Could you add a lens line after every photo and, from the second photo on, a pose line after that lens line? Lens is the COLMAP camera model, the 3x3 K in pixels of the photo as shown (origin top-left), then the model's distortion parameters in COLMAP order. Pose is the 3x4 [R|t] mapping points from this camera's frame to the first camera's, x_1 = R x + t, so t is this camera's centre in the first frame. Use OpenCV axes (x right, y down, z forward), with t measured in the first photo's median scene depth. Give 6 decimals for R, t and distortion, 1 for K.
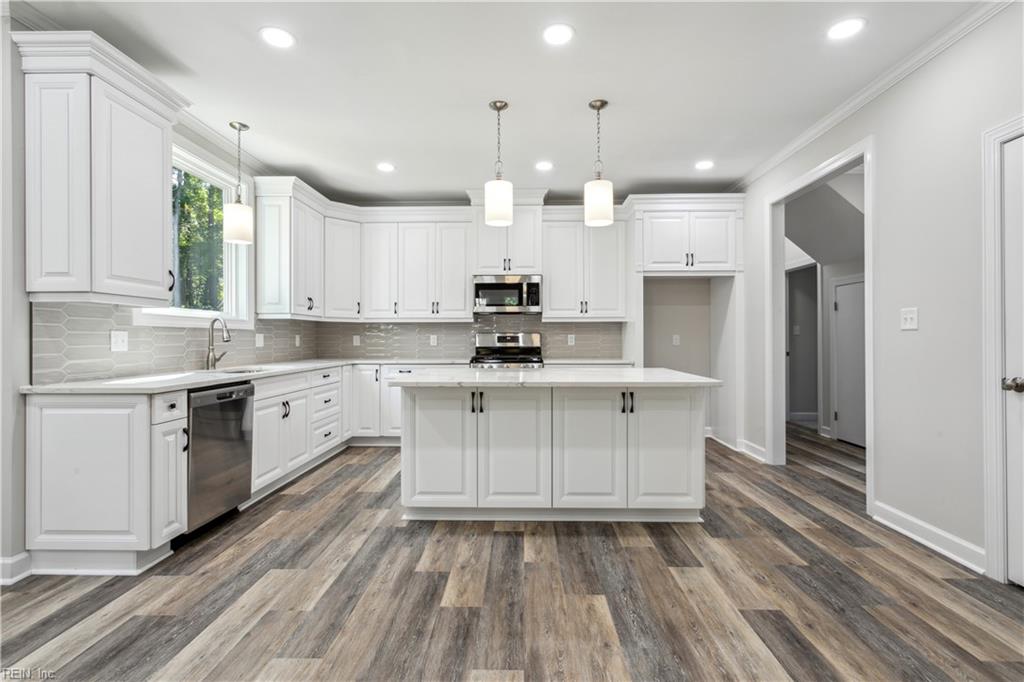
lens RADIAL K [[489.4, 0, 510.9], [0, 489.4, 341.9], [0, 0, 1]] dist [-0.000196, 0.001963]
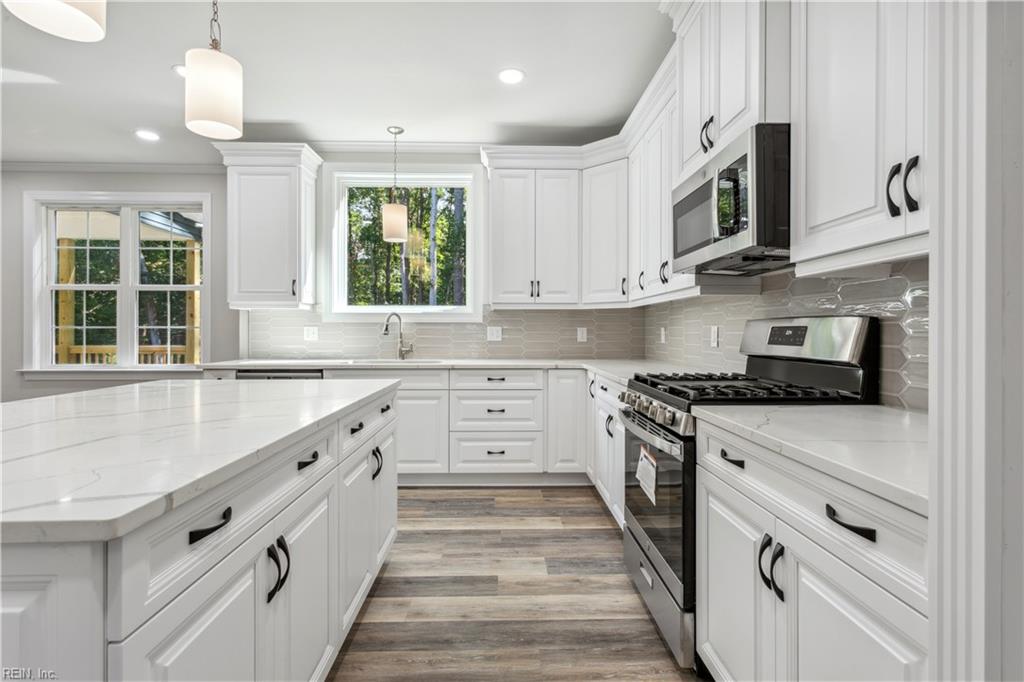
lens RADIAL K [[489.4, 0, 516.6], [0, 489.4, 332.2], [0, 0, 1]] dist [-0.000196, 0.001963]
pose [[0.051580, 0.003389, -0.998663, 0.517231], [-0.008247, 0.999962, 0.002968, -0.011214], [0.998635, 0.008083, 0.051606, 1.221010]]
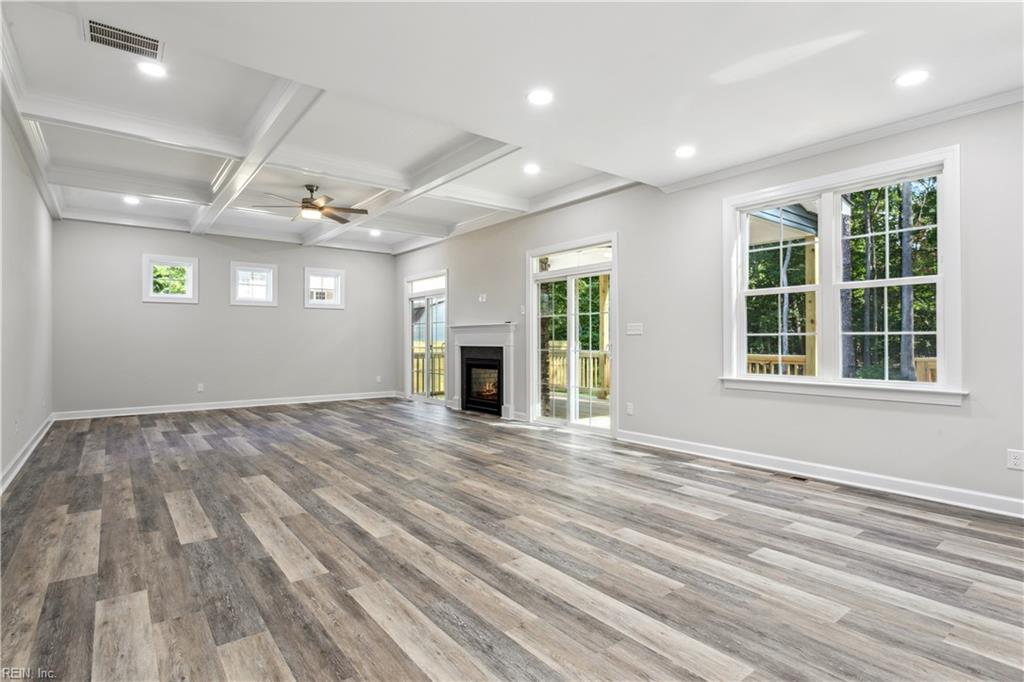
lens RADIAL K [[516.2, 0, 510.9], [0, 516.2, 333.8], [0, 0, 1]] dist [-0.008609, 0.000862]
pose [[-0.775927, -0.004110, -0.630809, 0.448150], [-0.000658, 0.999984, -0.005706, -0.004793], [0.630822, -0.004012, -0.775917, 0.691445]]
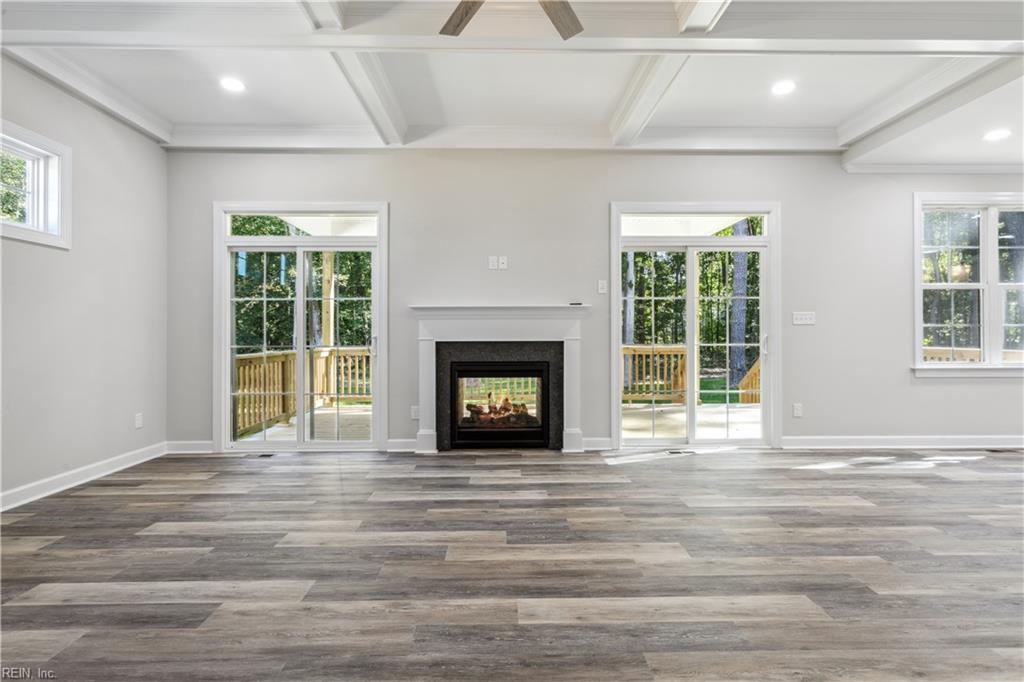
lens RADIAL K [[489.4, 0, 511.8], [0, 489.4, 332.8], [0, 0, 1]] dist [-0.000196, 0.001963]
pose [[0.040865, -0.001223, -0.999164, 0.448644], [-0.003649, 0.999992, -0.001374, 0.014975], [0.999158, 0.003702, 0.040861, -1.149271]]
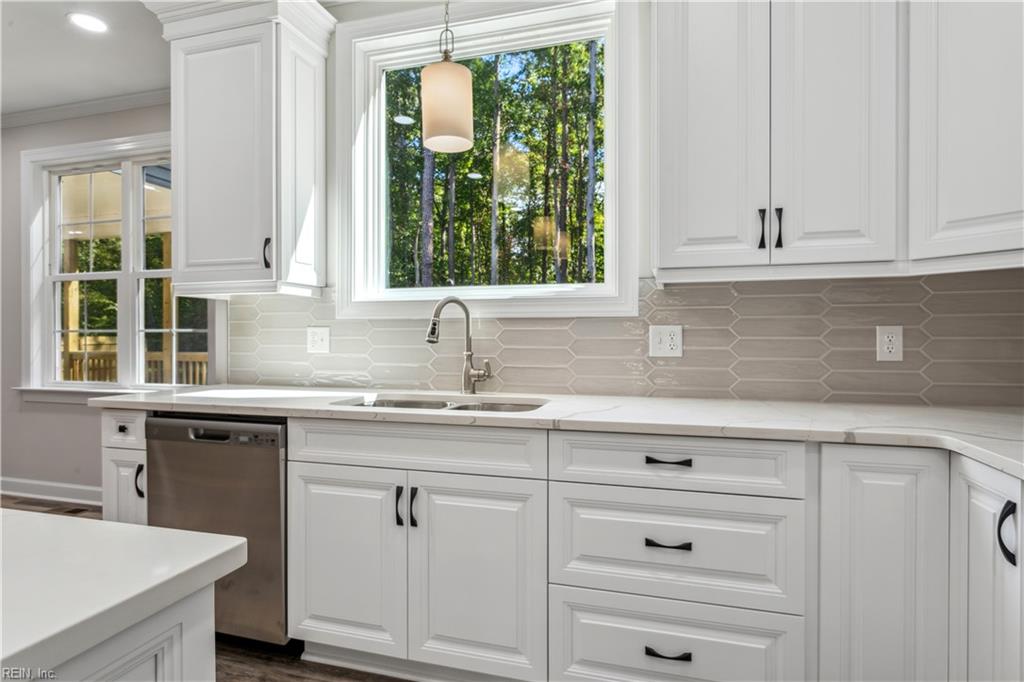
lens RADIAL K [[552.6, 0, 515.8], [0, 552.6, 336.9], [0, 0, 1]] dist [0.002646, -0.000365]
pose [[-0.259018, 0.005728, -0.965856, -0.026634], [-0.004763, 0.999963, 0.007207, -0.011702], [0.965861, 0.006467, -0.258981, 1.227531]]
